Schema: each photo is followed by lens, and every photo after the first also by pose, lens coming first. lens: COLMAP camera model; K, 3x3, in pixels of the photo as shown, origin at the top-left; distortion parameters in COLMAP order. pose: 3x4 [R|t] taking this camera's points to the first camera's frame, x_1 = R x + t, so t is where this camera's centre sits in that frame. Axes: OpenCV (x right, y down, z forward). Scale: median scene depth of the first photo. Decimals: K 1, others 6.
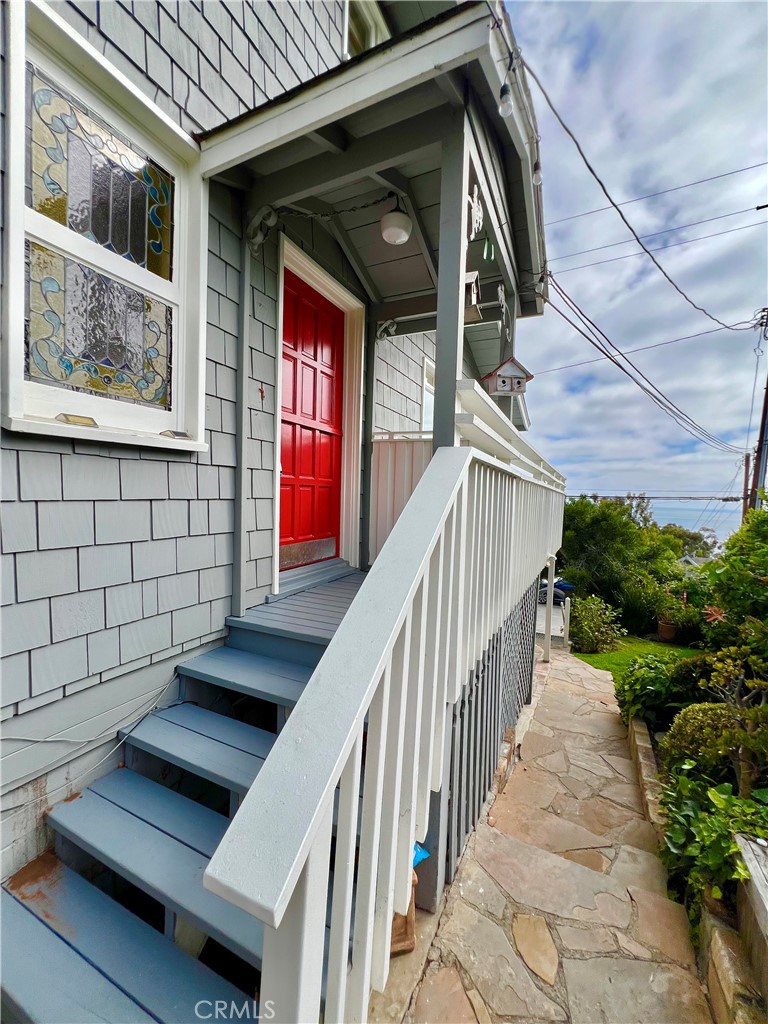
lens RADIAL K [[407.2, 0, 384.0], [0, 407.2, 512.0], [0, 0, 1]] dist [-0.000820, -0.000123]
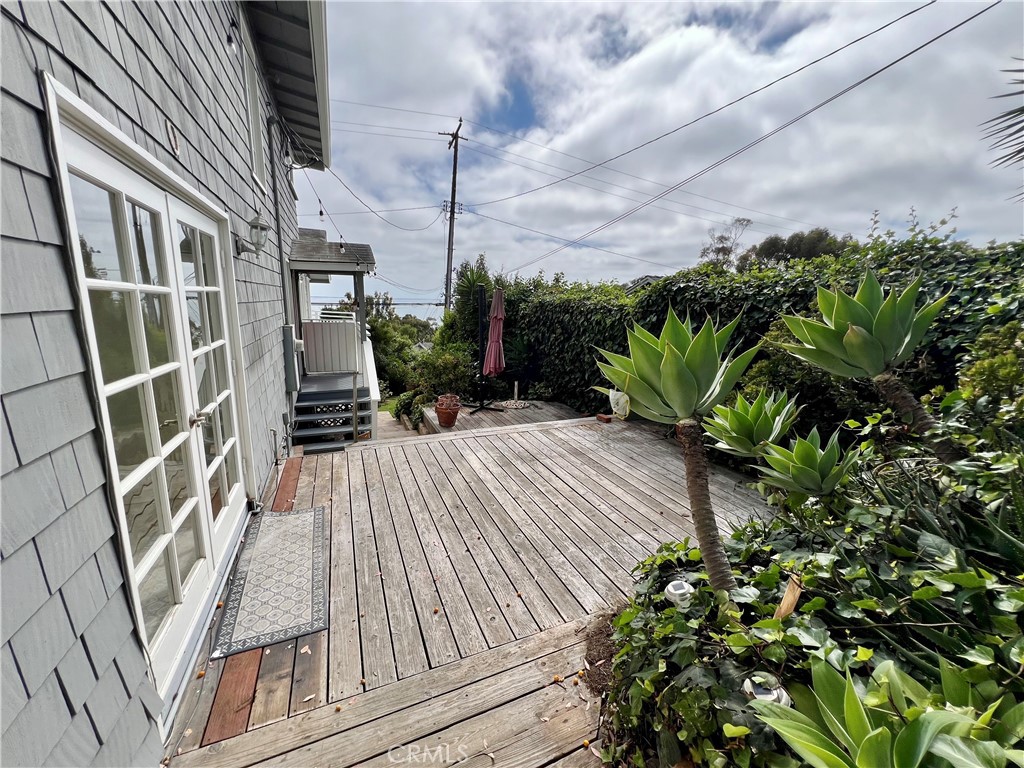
lens RADIAL K [[407.2, 0, 509.4], [0, 407.2, 379.9], [0, 0, 1]] dist [-0.000820, -0.000123]
pose [[0.655562, -0.152572, 0.739568, -0.101101], [0.014311, 0.981711, 0.189840, -0.025781], [-0.755006, -0.113868, 0.645756, -0.143599]]
